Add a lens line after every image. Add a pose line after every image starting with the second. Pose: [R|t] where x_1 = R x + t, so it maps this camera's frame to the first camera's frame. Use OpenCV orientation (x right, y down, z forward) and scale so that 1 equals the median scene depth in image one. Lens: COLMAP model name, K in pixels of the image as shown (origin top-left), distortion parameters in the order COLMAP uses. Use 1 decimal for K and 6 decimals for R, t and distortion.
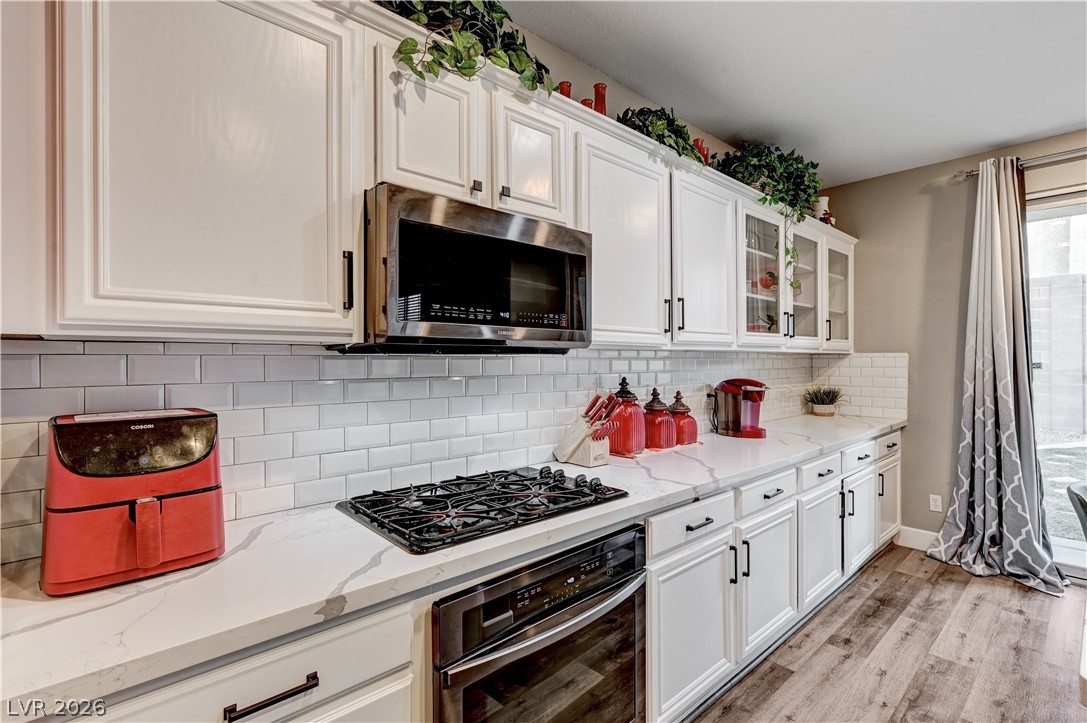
lens RADIAL K [[505.2, 0, 545.0], [0, 505.2, 361.1], [0, 0, 1]] dist [0.000009, 0.001174]
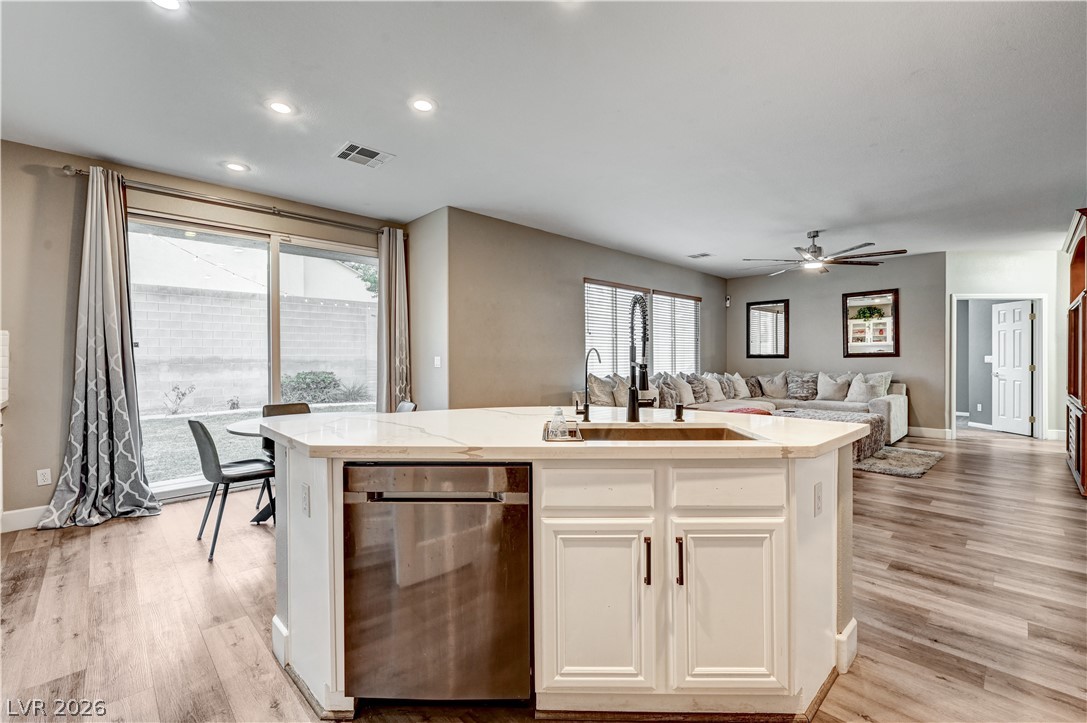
lens RADIAL K [[467.7, 0, 547.8], [0, 467.7, 362.3], [0, 0, 1]] dist [-0.000496, 0.000090]
pose [[-0.031228, -0.007006, 0.999488, -0.238700], [0.008990, 0.999933, 0.007290, 0.054508], [-0.999472, 0.009213, -0.031162, -0.002037]]
